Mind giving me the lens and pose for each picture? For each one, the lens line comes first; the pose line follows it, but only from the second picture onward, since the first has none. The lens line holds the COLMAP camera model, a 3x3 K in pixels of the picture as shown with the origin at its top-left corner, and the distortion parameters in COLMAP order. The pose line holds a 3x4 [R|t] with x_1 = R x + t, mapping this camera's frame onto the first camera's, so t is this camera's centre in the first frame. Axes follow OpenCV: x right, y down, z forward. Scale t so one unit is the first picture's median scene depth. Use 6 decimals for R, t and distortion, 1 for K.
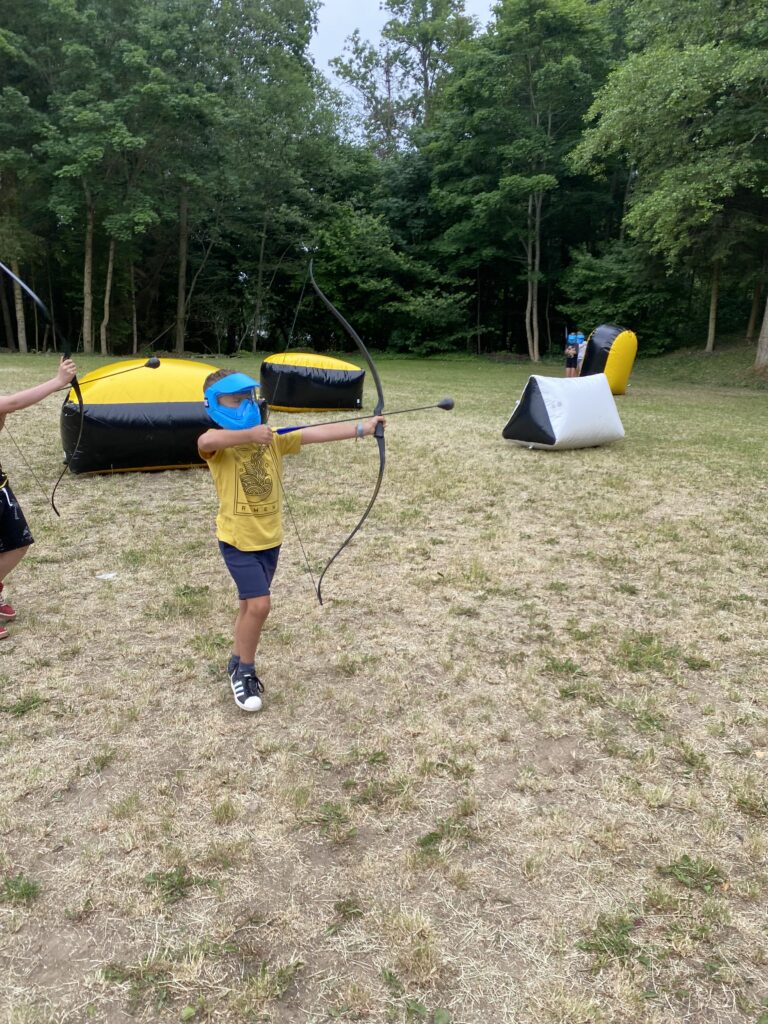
lens RADIAL K [[823.4, 0, 288.1], [0, 823.4, 510.2], [0, 0, 1]] dist [0.049802, -0.050539]
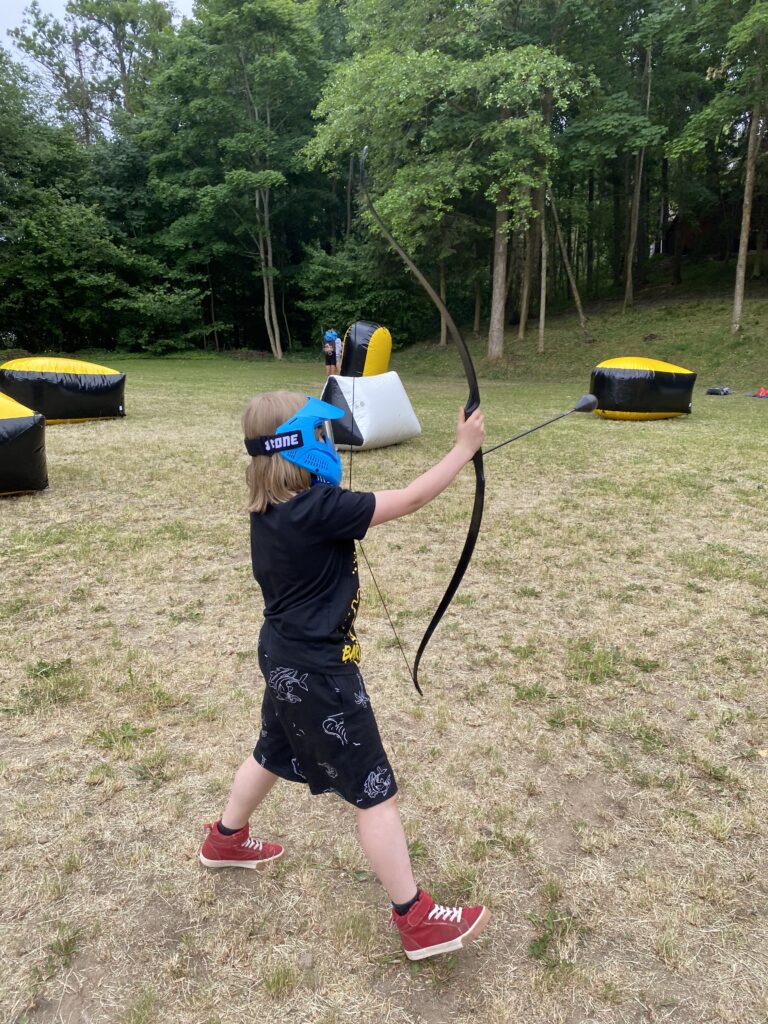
lens RADIAL K [[823.4, 0, 288.1], [0, 823.4, 510.2], [0, 0, 1]] dist [0.049802, -0.050539]
pose [[0.922333, -0.105380, 0.371748, -0.078589], [0.102607, 0.994347, 0.027293, -0.022045], [-0.372522, 0.012970, 0.927933, 0.070897]]
